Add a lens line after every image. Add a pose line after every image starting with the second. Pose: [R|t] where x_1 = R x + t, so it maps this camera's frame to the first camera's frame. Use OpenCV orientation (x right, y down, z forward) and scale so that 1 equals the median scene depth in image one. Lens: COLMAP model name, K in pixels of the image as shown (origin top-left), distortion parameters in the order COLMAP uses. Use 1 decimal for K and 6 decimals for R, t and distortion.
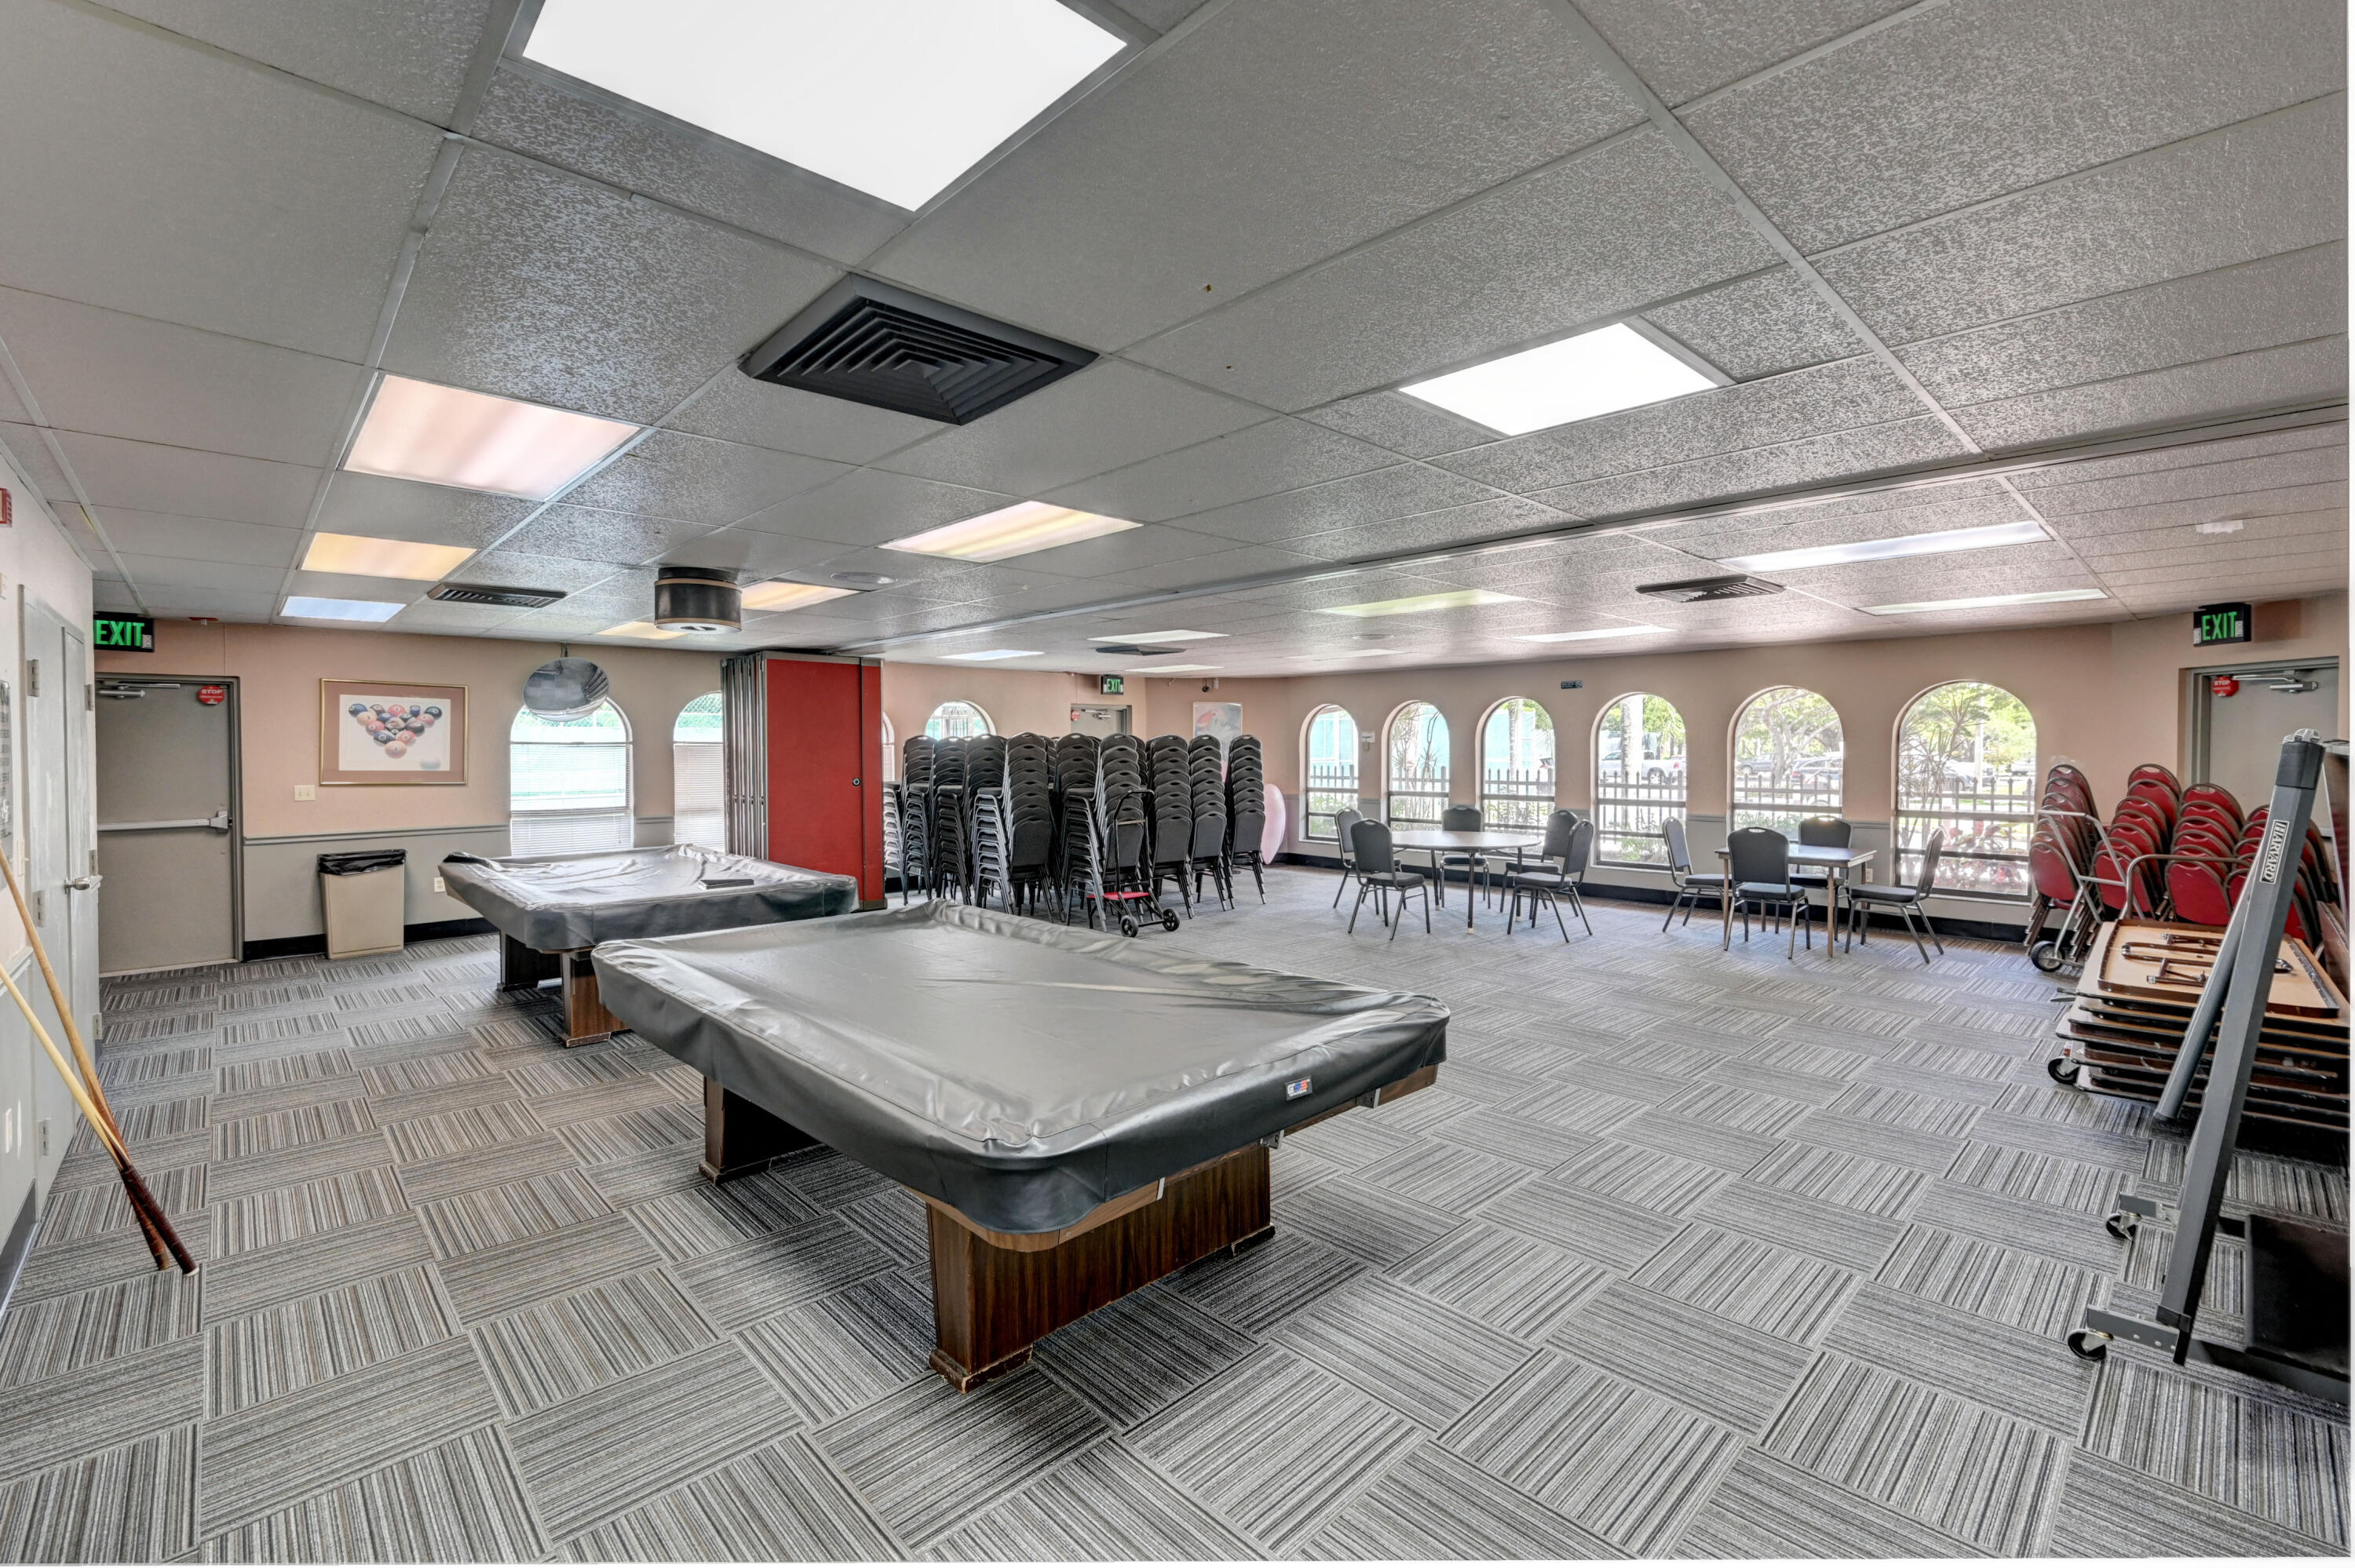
lens RADIAL K [[1015.4, 0, 1187.4], [0, 1015.4, 777.7], [0, 0, 1]] dist [-0.001261, -0.000067]
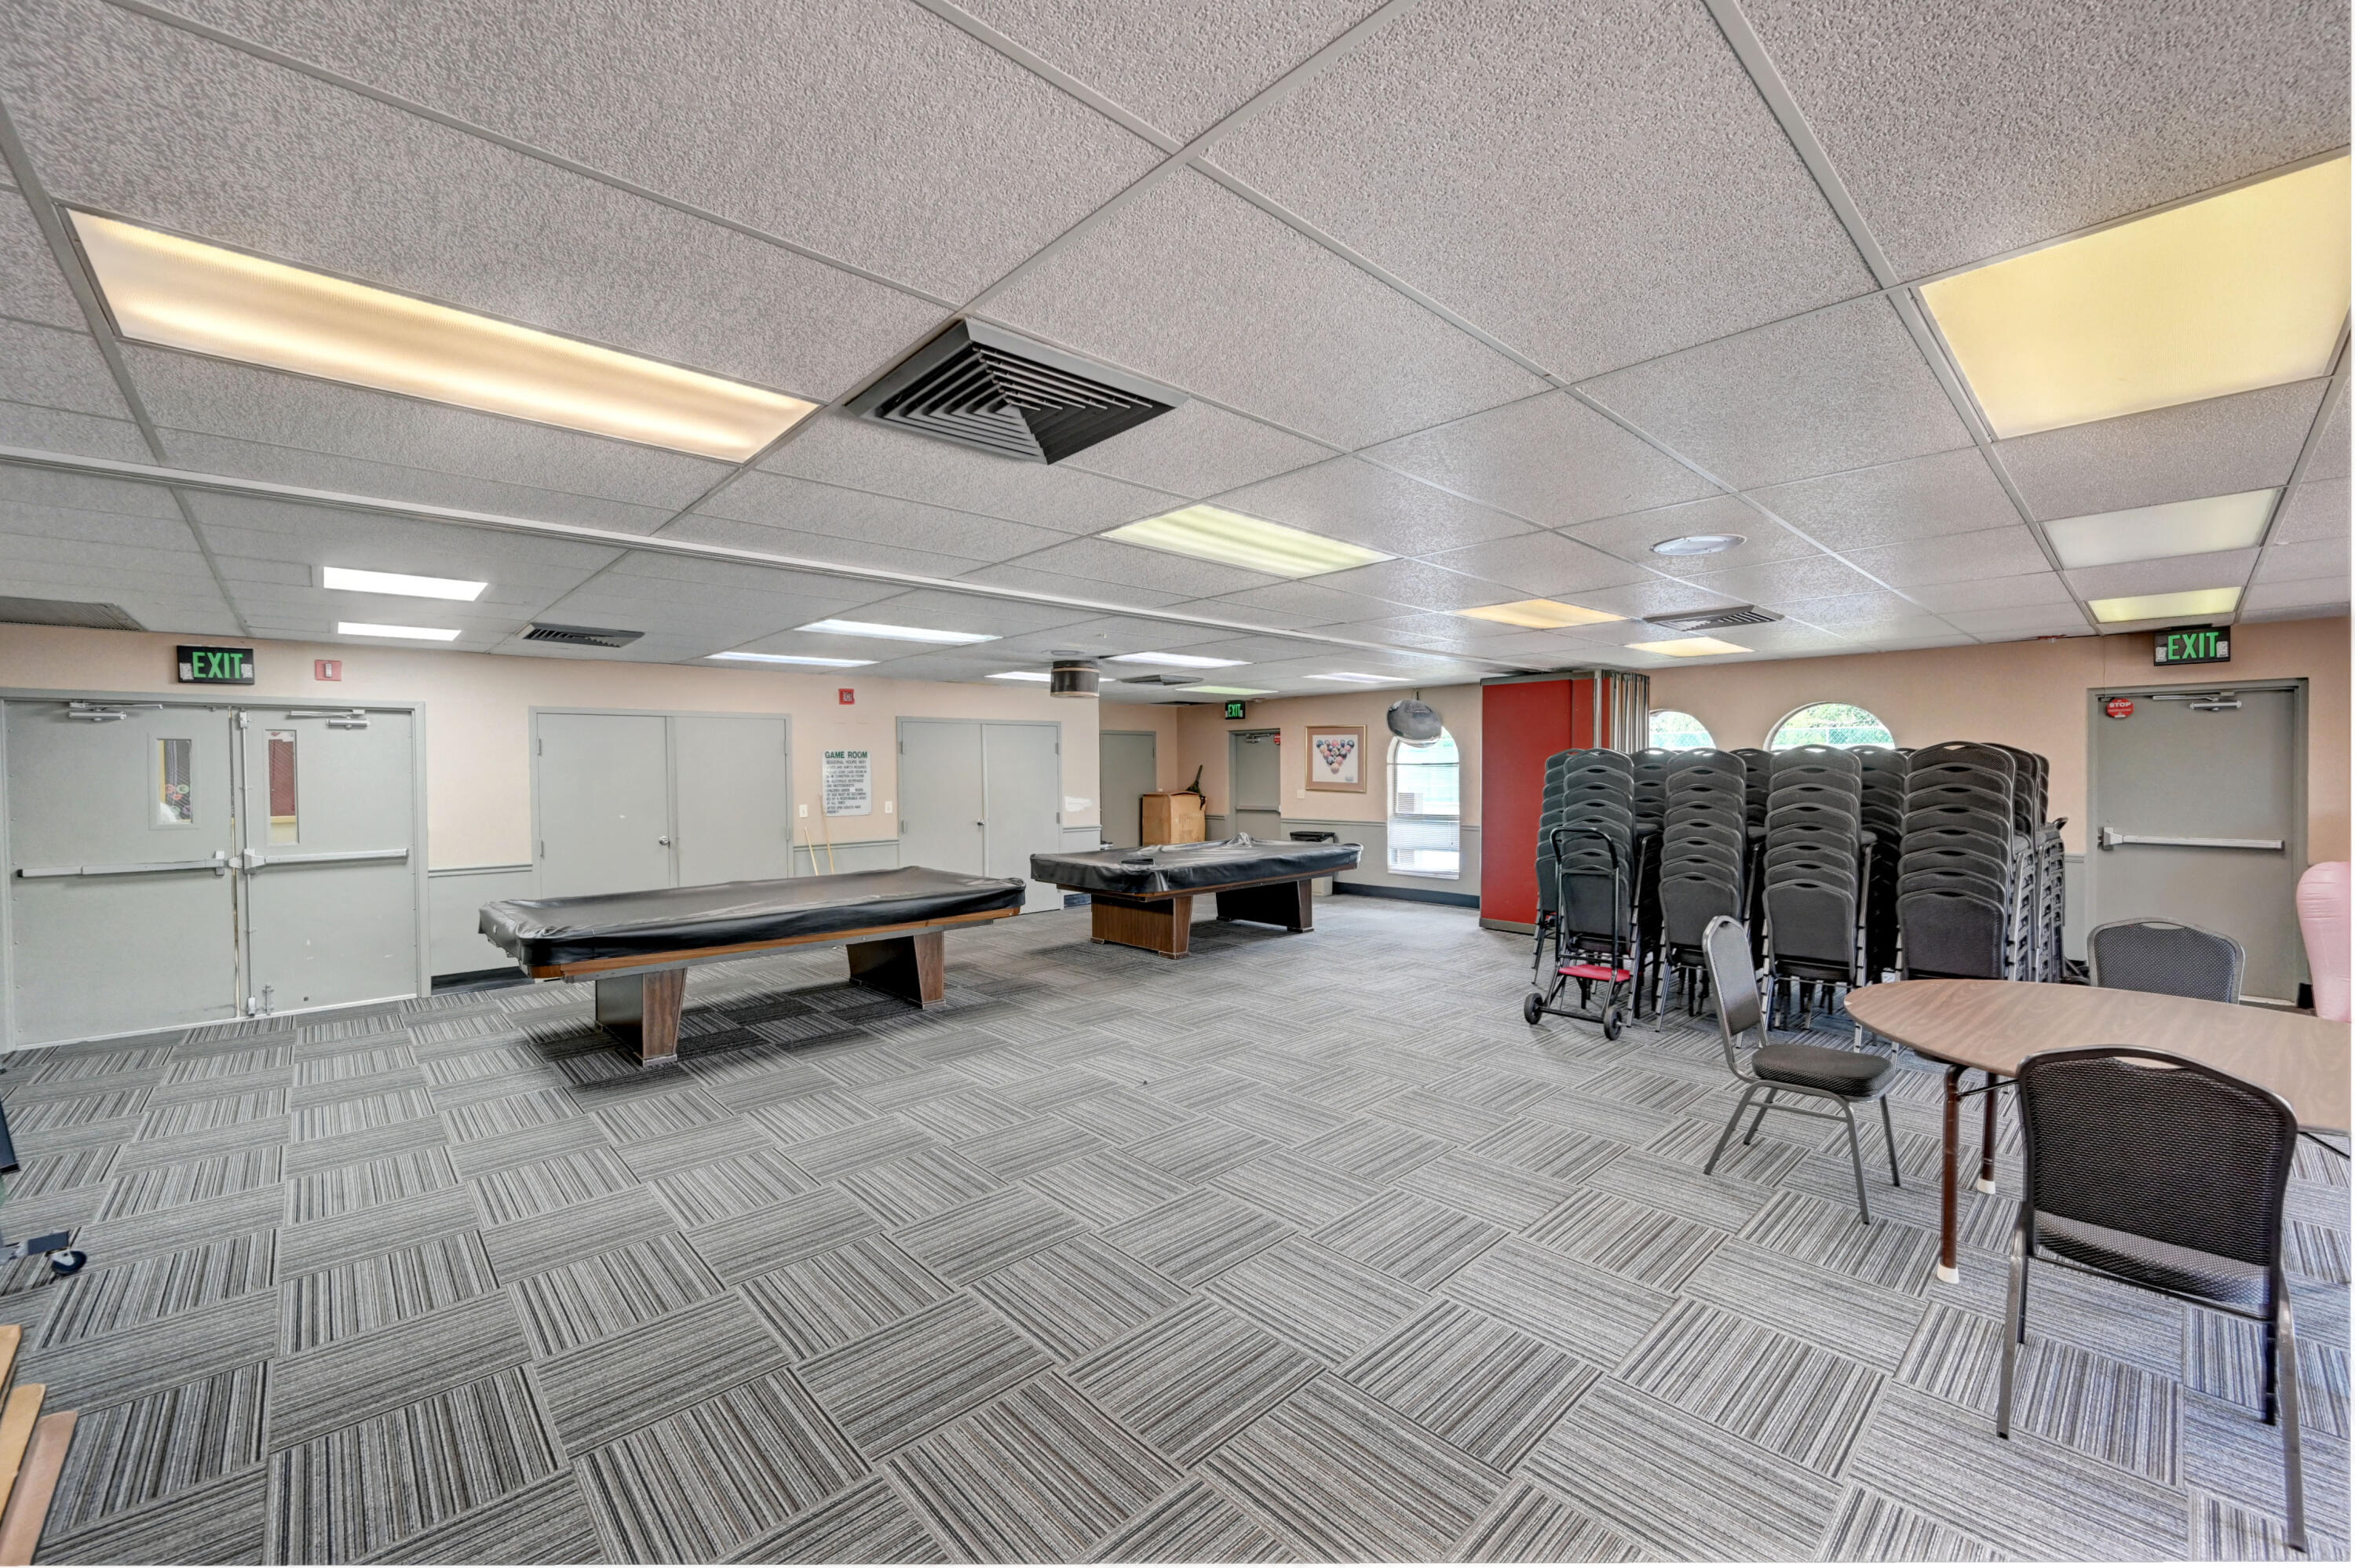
lens RADIAL K [[931.1, 0, 1188.4], [0, 931.1, 779.8], [0, 0, 1]] dist [0.001753, 0.000393]
pose [[-0.012712, 0.015482, -0.999799, 0.680454], [-0.018555, 0.999704, 0.015716, -0.029315], [0.999747, 0.018751, -0.012421, 0.805090]]
